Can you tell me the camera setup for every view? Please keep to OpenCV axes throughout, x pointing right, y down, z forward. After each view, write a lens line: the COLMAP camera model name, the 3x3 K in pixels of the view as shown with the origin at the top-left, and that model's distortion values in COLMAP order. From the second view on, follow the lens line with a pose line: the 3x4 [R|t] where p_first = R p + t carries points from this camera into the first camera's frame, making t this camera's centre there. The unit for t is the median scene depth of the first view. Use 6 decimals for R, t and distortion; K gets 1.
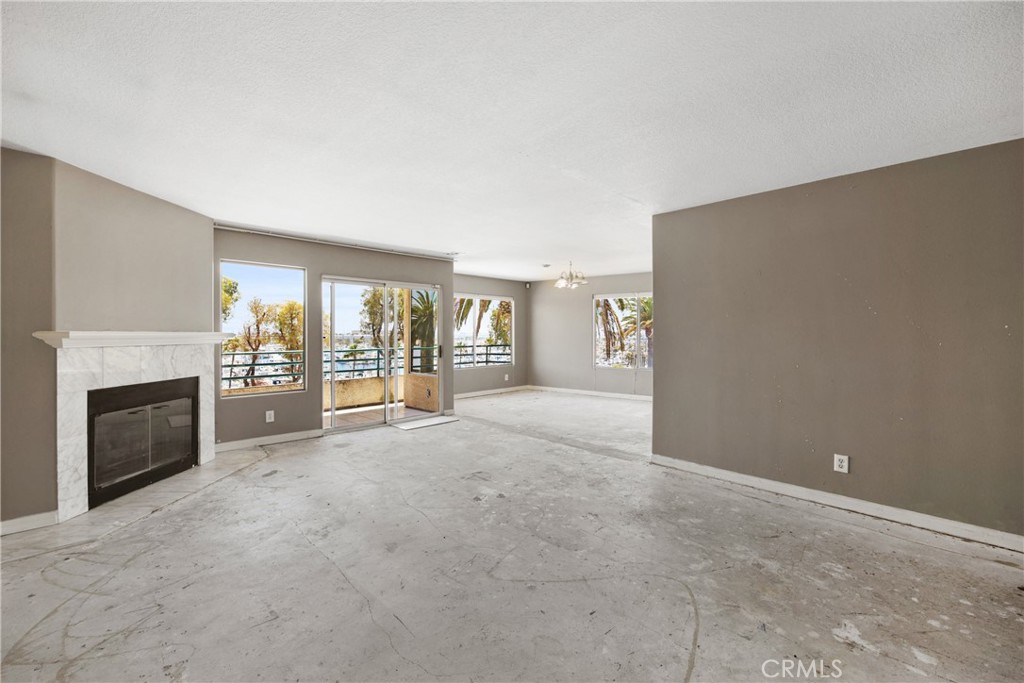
lens RADIAL K [[415.8, 0, 512.0], [0, 415.8, 335.8], [0, 0, 1]] dist [0.001228, 0.000202]
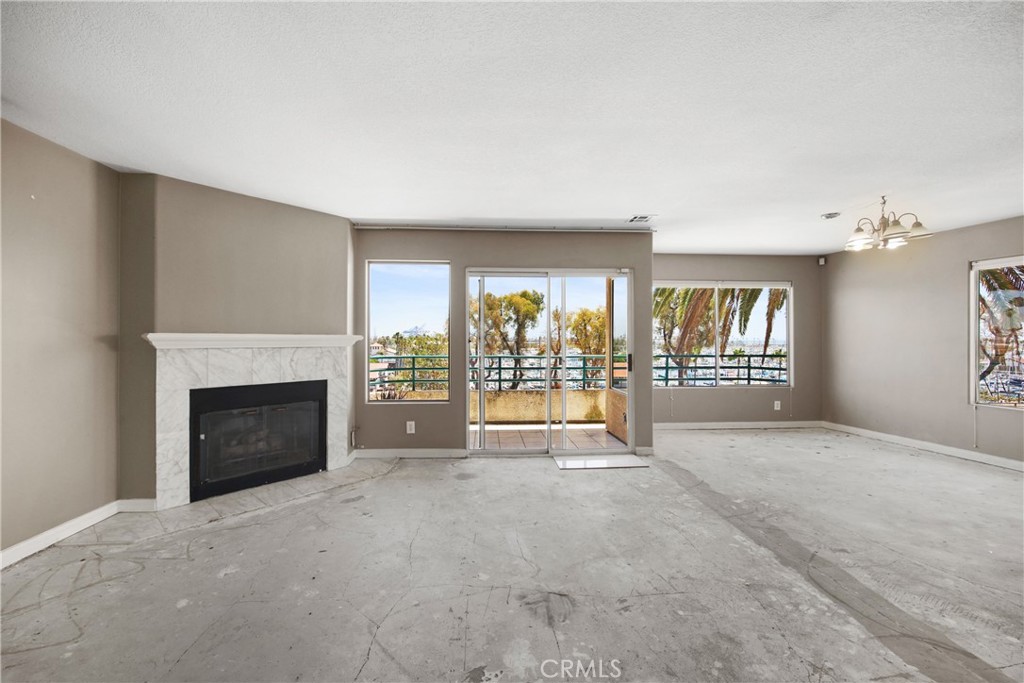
lens RADIAL K [[415.8, 0, 512.0], [0, 415.8, 335.8], [0, 0, 1]] dist [0.001228, 0.000202]
pose [[0.760175, -0.003664, -0.649708, 0.201910], [-0.004988, 0.999922, -0.011475, 0.002559], [0.649699, 0.011964, 0.760097, 0.501674]]
